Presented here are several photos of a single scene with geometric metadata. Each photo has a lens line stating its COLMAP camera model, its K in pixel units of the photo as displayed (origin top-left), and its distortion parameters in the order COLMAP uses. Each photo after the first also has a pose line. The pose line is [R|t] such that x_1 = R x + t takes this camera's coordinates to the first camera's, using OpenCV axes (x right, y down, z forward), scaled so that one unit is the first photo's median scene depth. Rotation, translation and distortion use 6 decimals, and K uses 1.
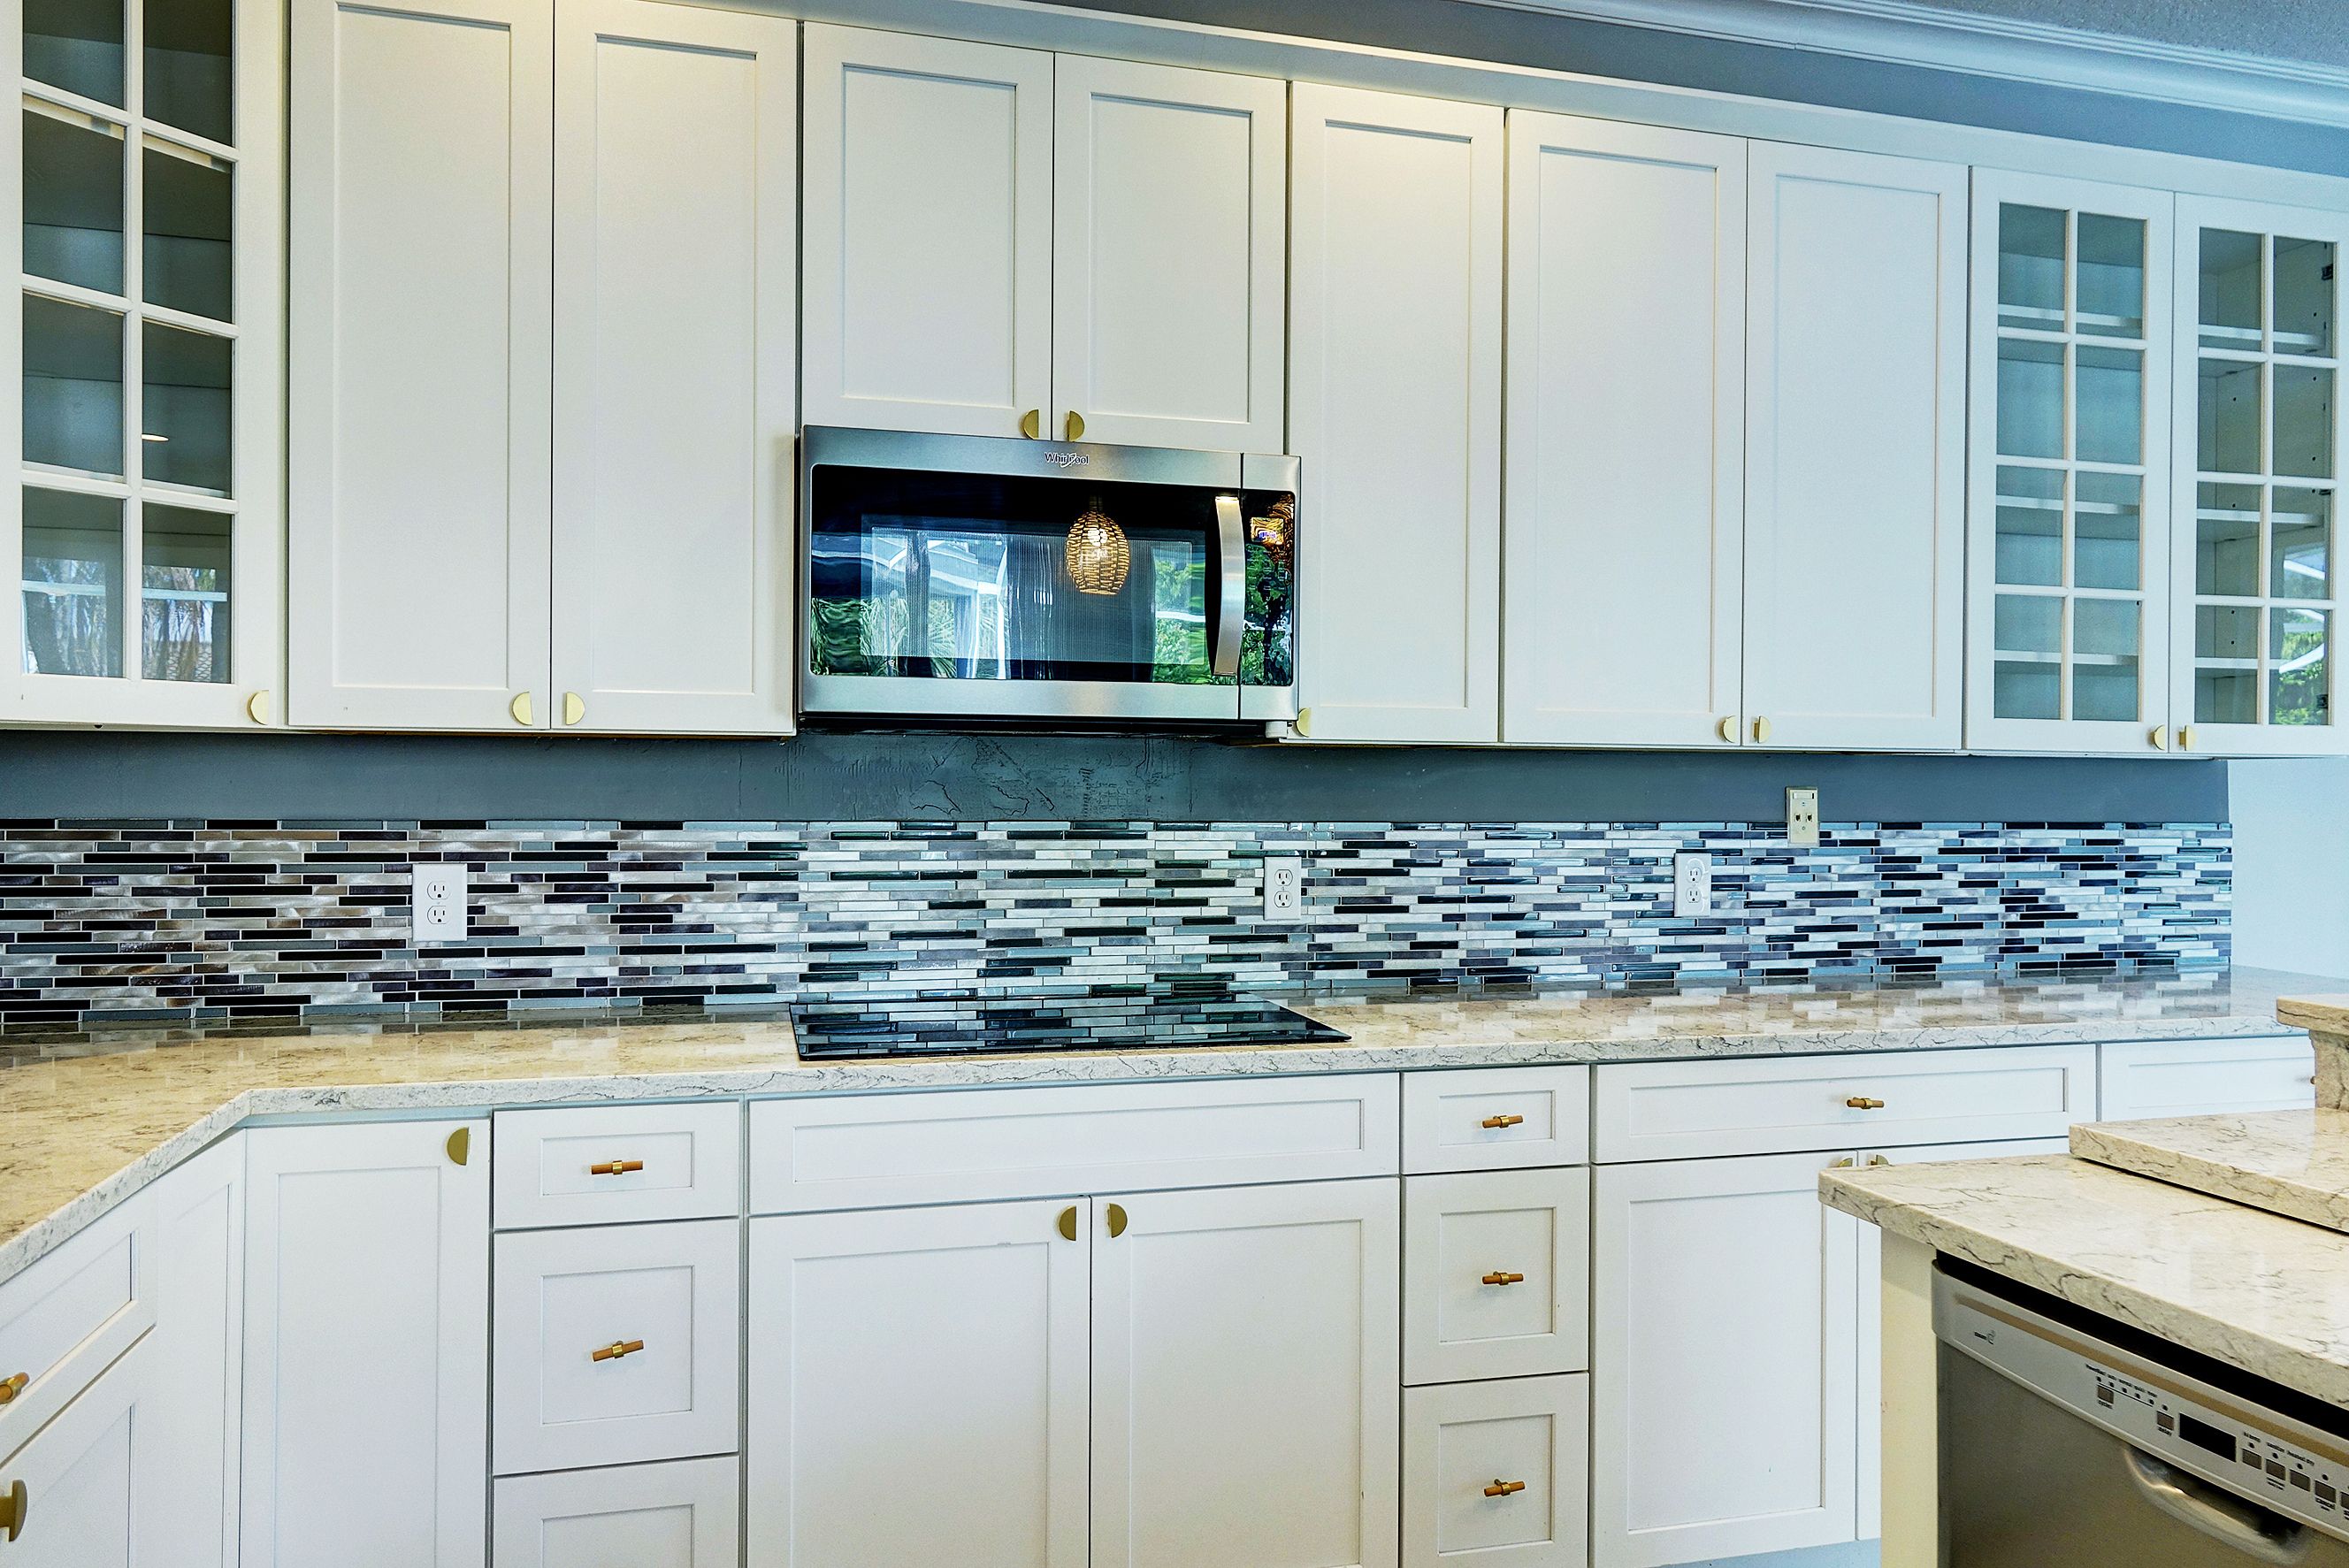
lens RADIAL K [[1700.5, 0, 1210.9], [0, 1700.5, 789.3], [0, 0, 1]] dist [-0.003767, 0.010301]
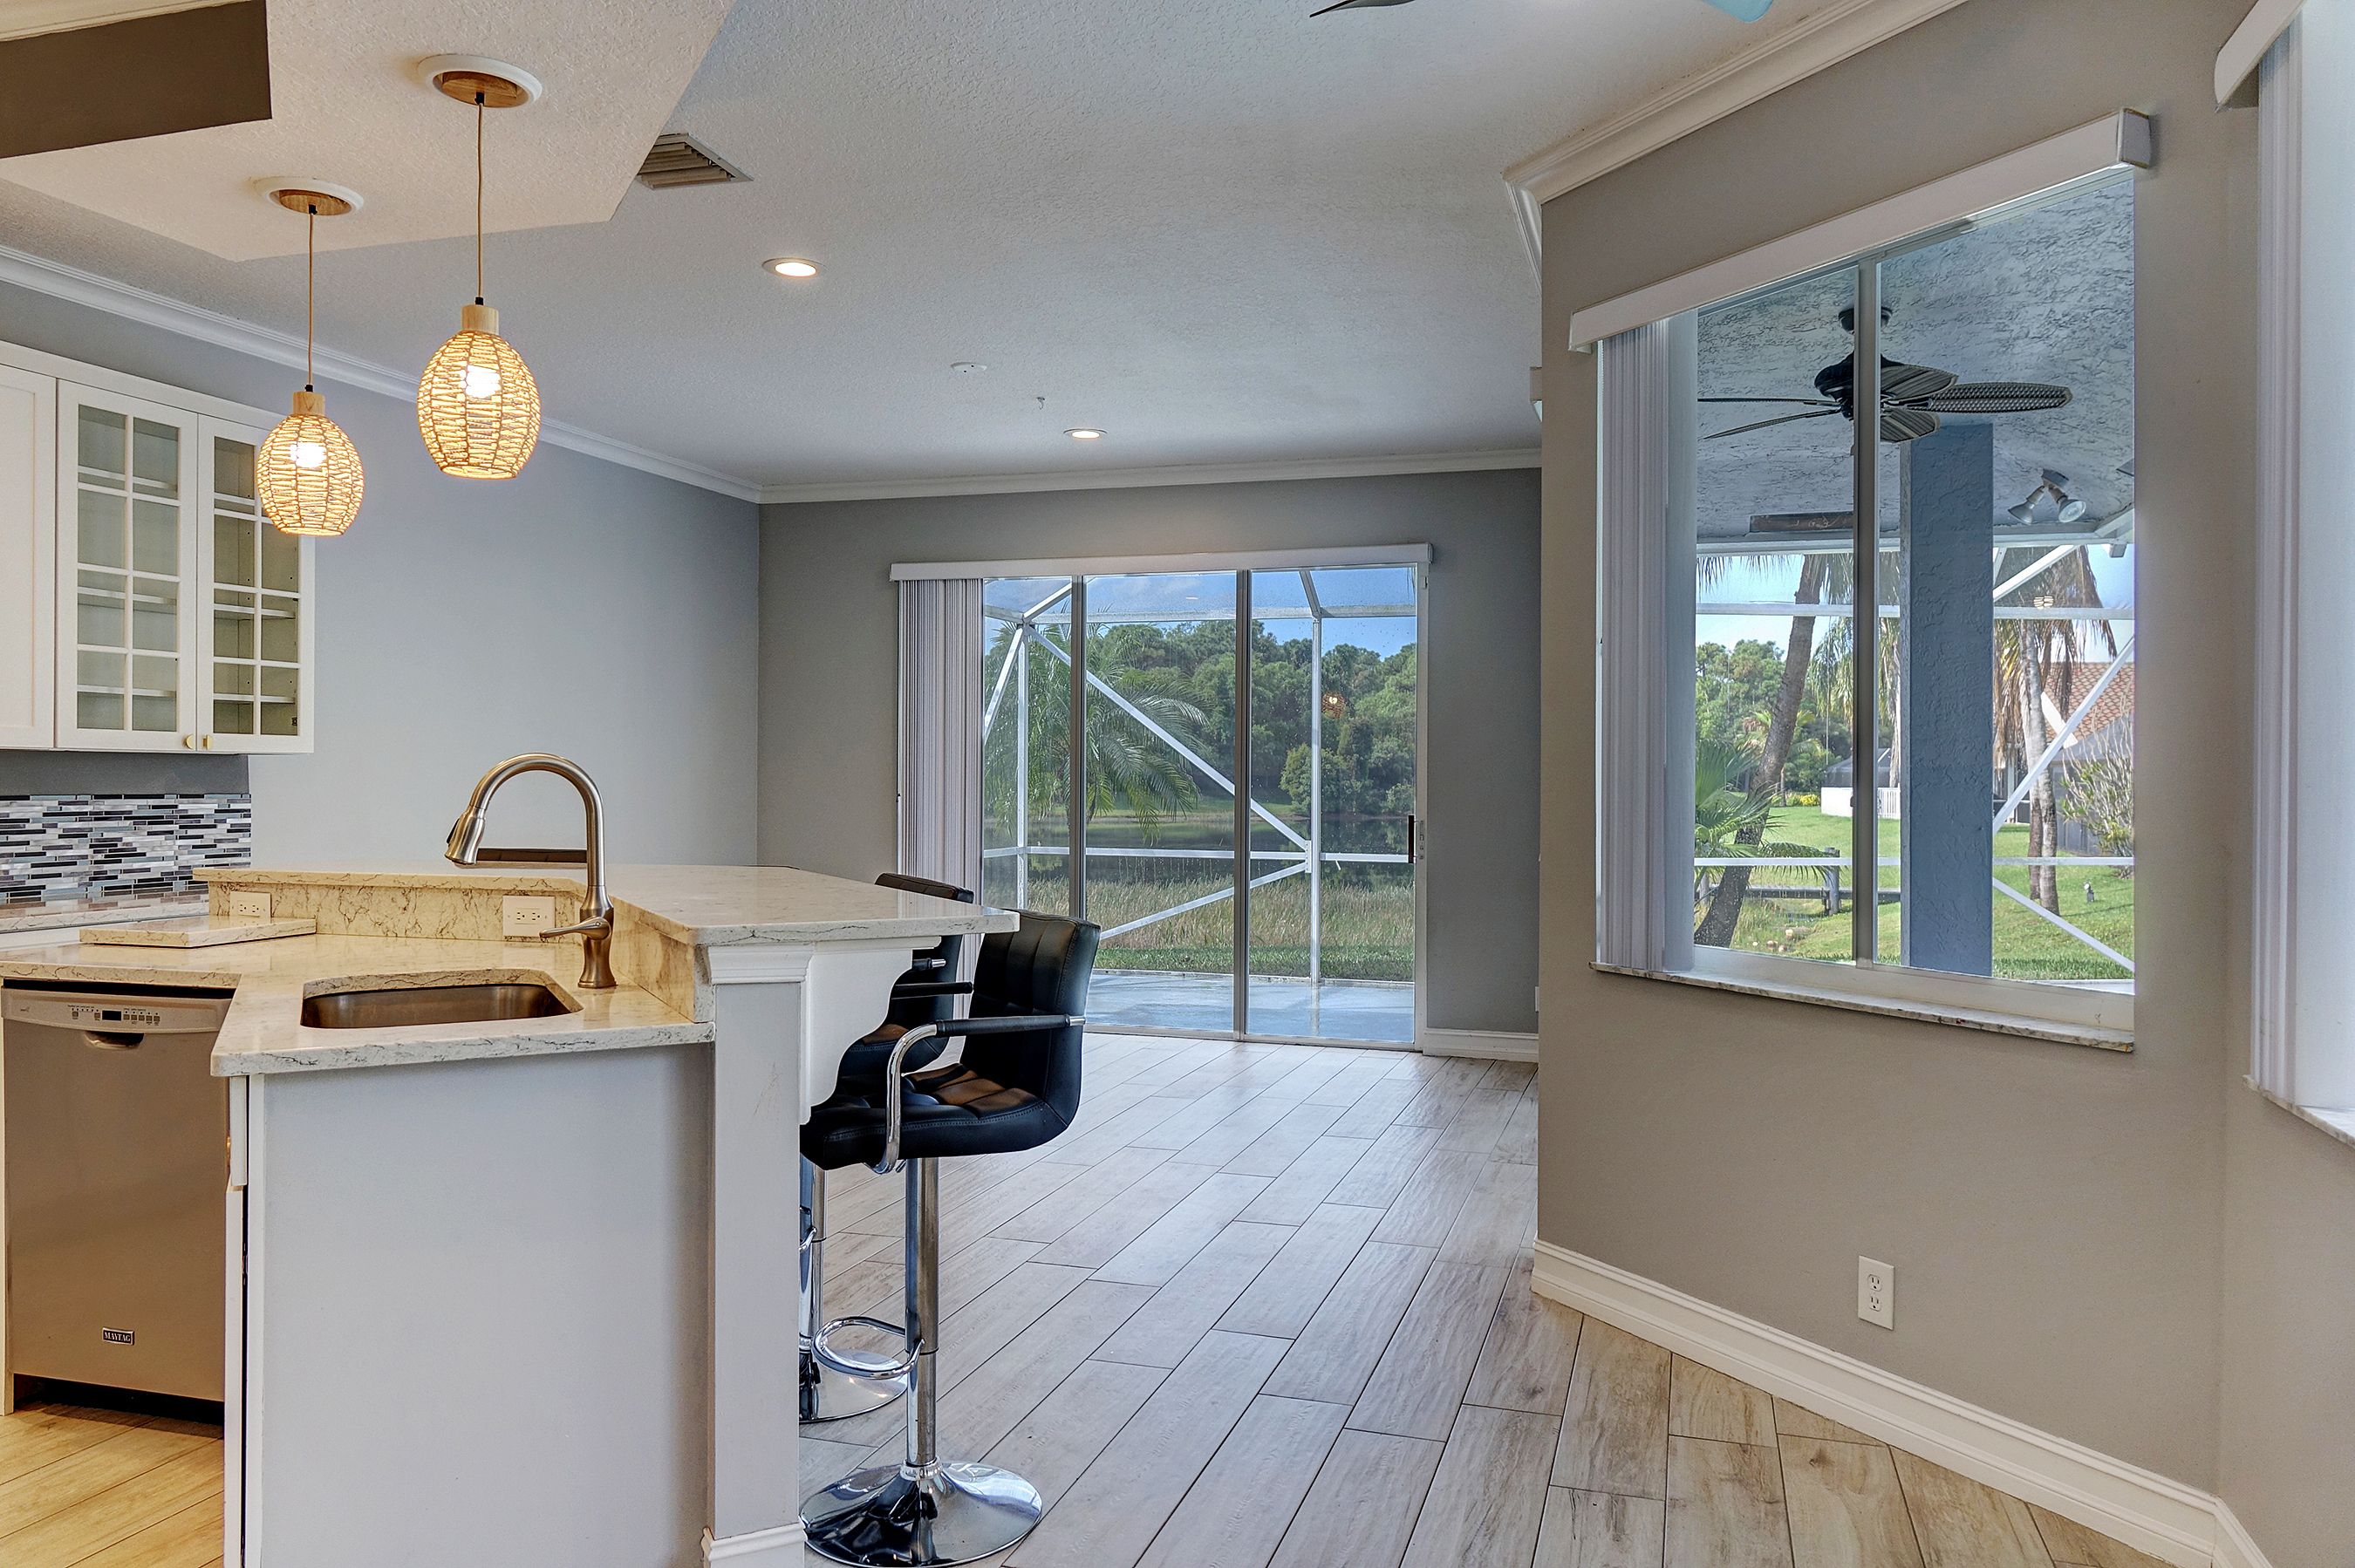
lens RADIAL K [[1629.5, 0, 1167.9], [0, 1629.5, 776.5], [0, 0, 1]] dist [-0.000532, 0.006151]
pose [[0.558380, -0.004182, 0.829575, -0.233732], [0.004060, 0.999989, 0.002309, 0.003883], [-0.829575, 0.002079, 0.558391, -0.693123]]
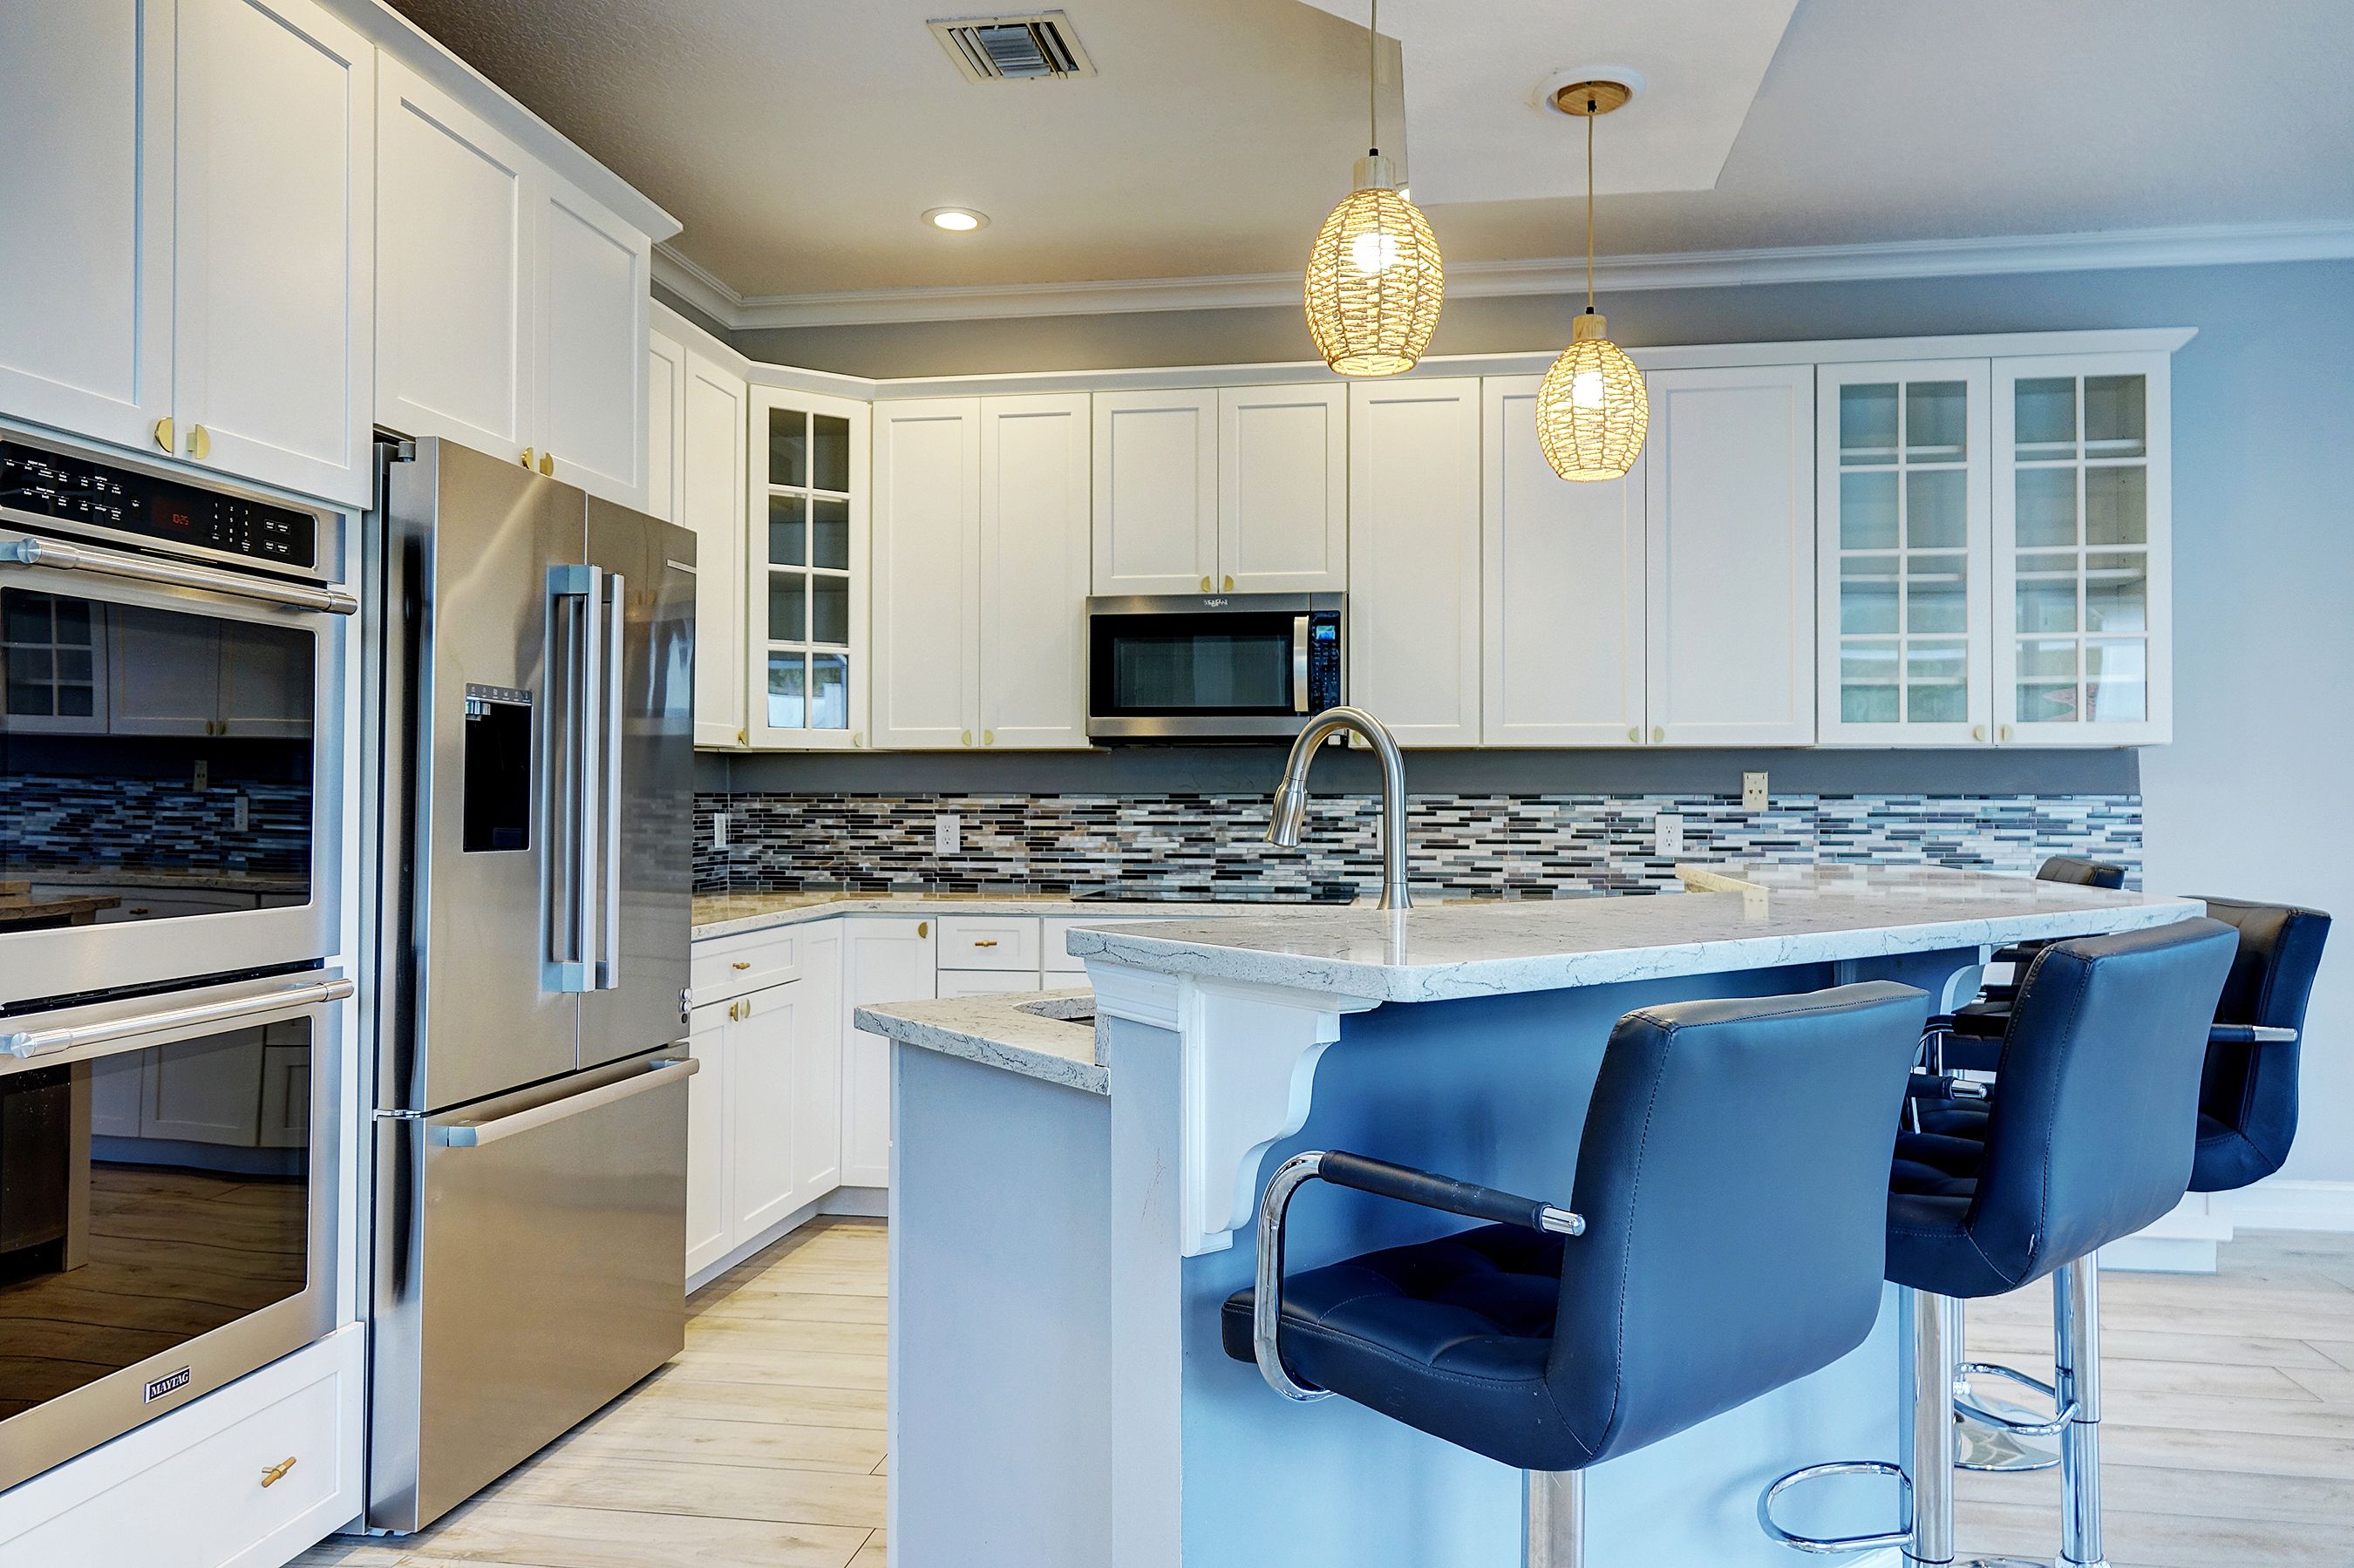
lens RADIAL K [[1628.7, 0, 1167.4], [0, 1628.7, 776.5], [0, 0, 1]] dist [-0.000532, 0.006151]
pose [[0.907826, -0.012295, -0.419166, 0.520294], [0.003451, 0.999755, -0.021852, 0.035491], [0.419332, 0.018391, 0.907646, -0.569922]]
